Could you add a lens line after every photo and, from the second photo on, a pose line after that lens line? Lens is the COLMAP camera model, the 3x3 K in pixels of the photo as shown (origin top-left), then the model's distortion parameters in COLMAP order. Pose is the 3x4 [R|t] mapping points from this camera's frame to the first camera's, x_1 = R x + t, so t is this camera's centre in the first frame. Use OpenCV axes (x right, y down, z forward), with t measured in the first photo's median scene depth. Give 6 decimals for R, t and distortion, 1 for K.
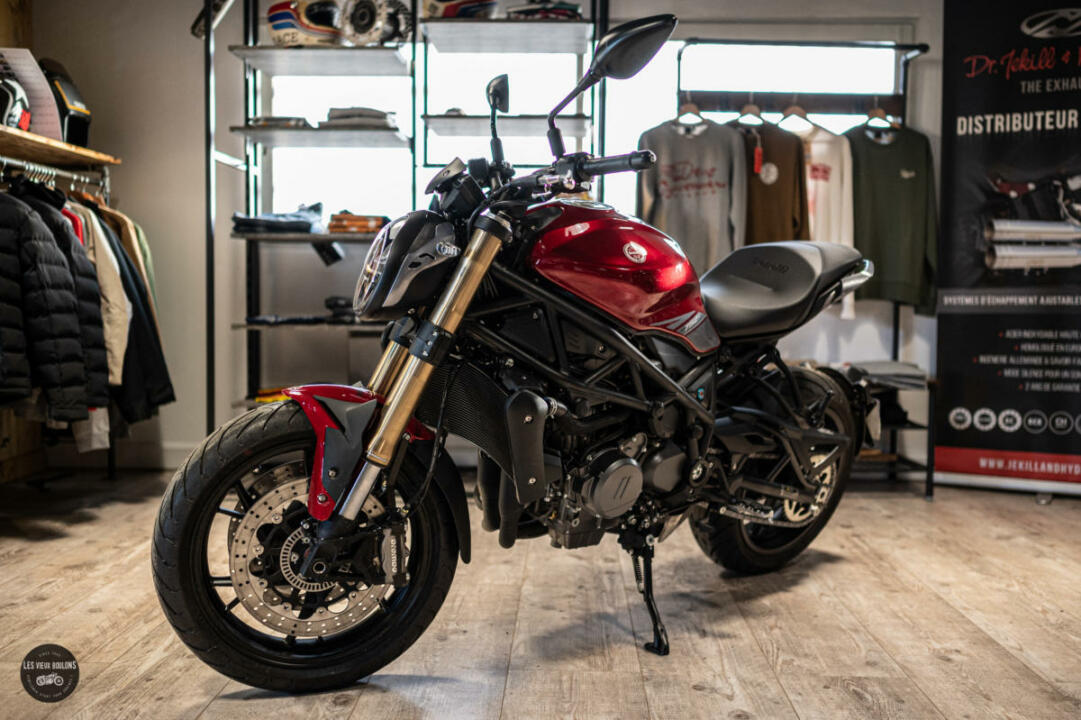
lens RADIAL K [[1037.4, 0, 545.6], [0, 1037.4, 362.6], [0, 0, 1]] dist [0.003985, 0.000000]
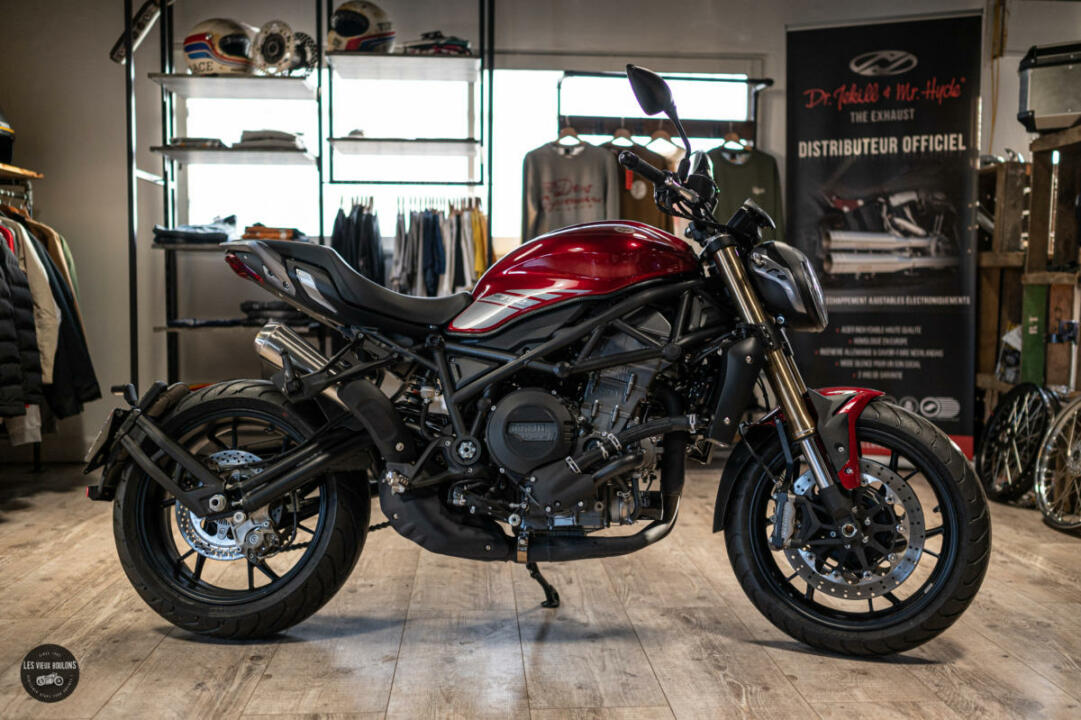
lens RADIAL K [[1037.4, 0, 550.9], [0, 1037.4, 356.6], [0, 0, 1]] dist [0.003985, 0.000000]
pose [[0.995431, -0.011030, 0.094841, 0.010927], [0.011052, 0.999939, 0.000300, -0.001439], [-0.094839, 0.000750, 0.995492, -0.130982]]
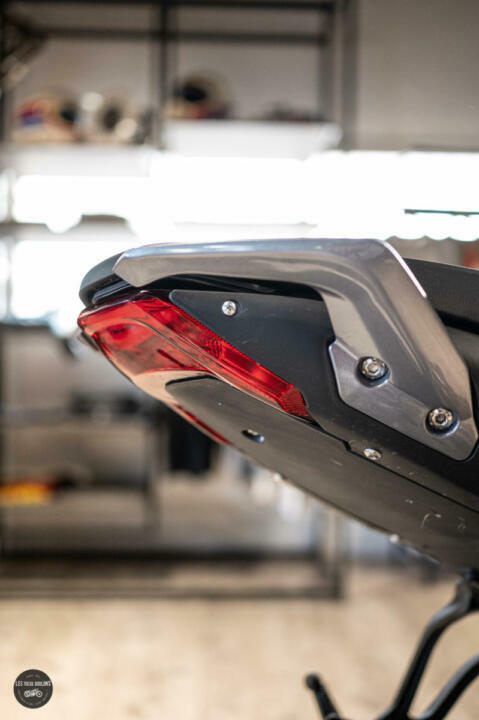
lens RADIAL K [[691.0, 0, 238.4], [0, 691.0, 354.0], [0, 0, 1]] dist [0.003985, 0.000000]
pose [[0.998517, -0.000856, 0.054430, -0.086936], [0.005656, 0.996096, -0.088094, -0.042454], [-0.054142, 0.088271, 0.994624, 0.336228]]
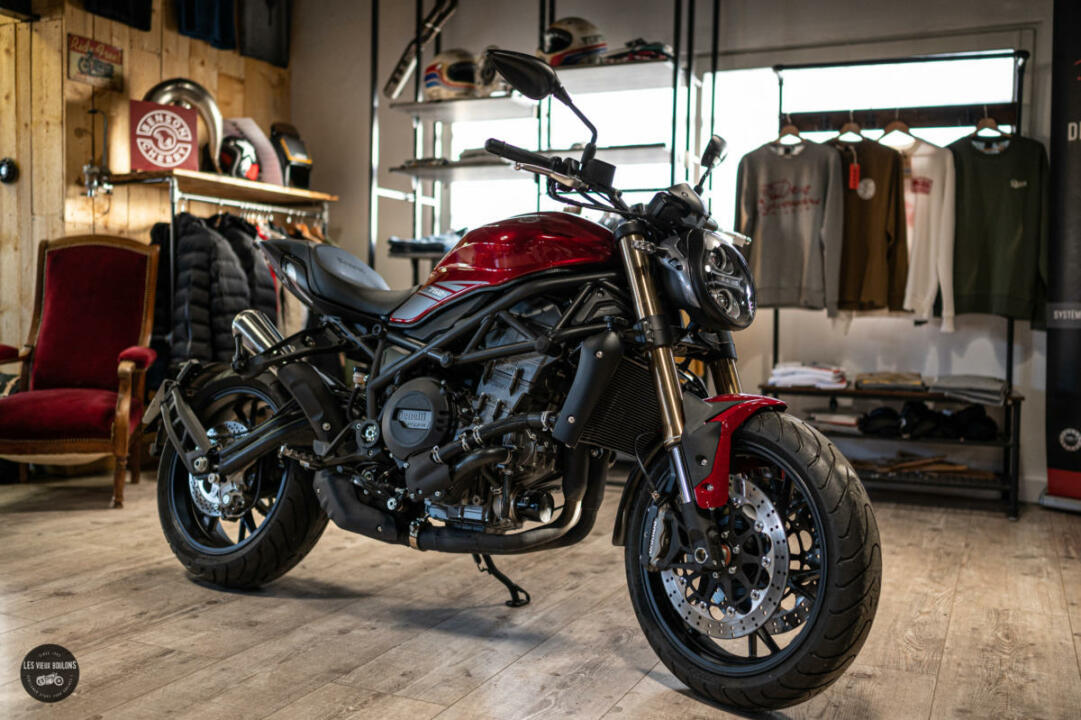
lens RADIAL K [[1037.4, 0, 547.7], [0, 1037.4, 357.7], [0, 0, 1]] dist [0.003985, 0.000000]
pose [[0.918823, 0.027210, -0.393731, 0.365648], [-0.036323, 0.999217, -0.015709, 0.012574], [0.392995, 0.028735, 0.919091, -0.063766]]
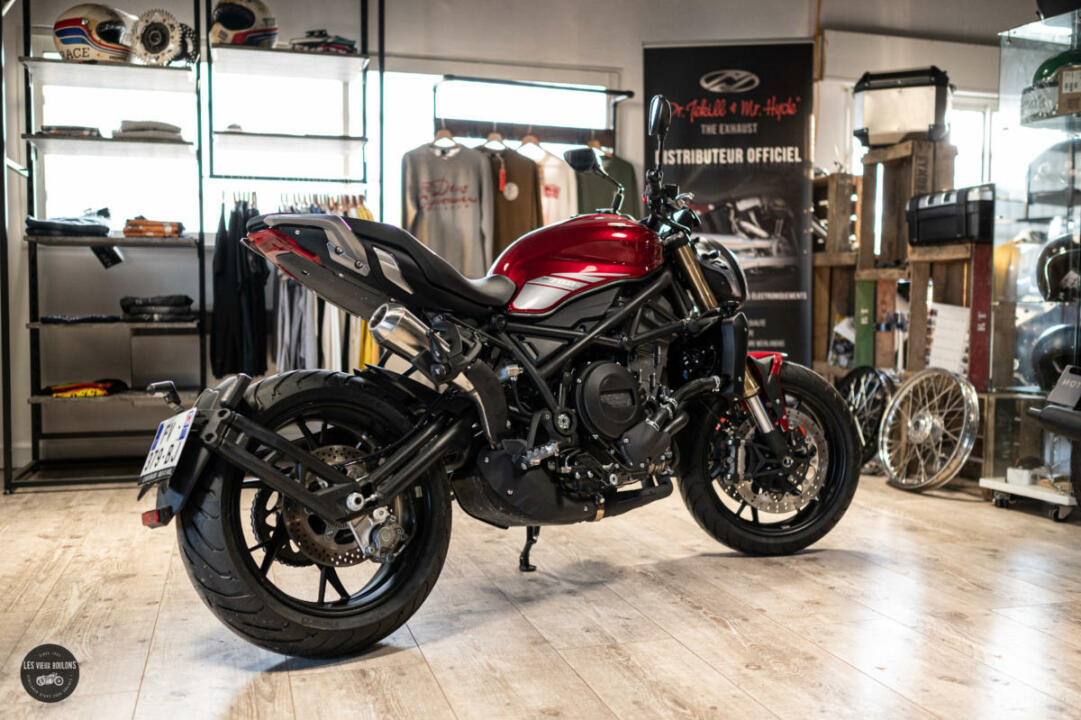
lens RADIAL K [[1037.4, 0, 549.3], [0, 1037.4, 361.4], [0, 0, 1]] dist [0.003985, 0.000000]
pose [[0.948944, -0.025588, 0.314405, -0.133862], [0.027909, 0.999606, -0.002883, 0.018873], [-0.314208, 0.011511, 0.949284, -0.153902]]
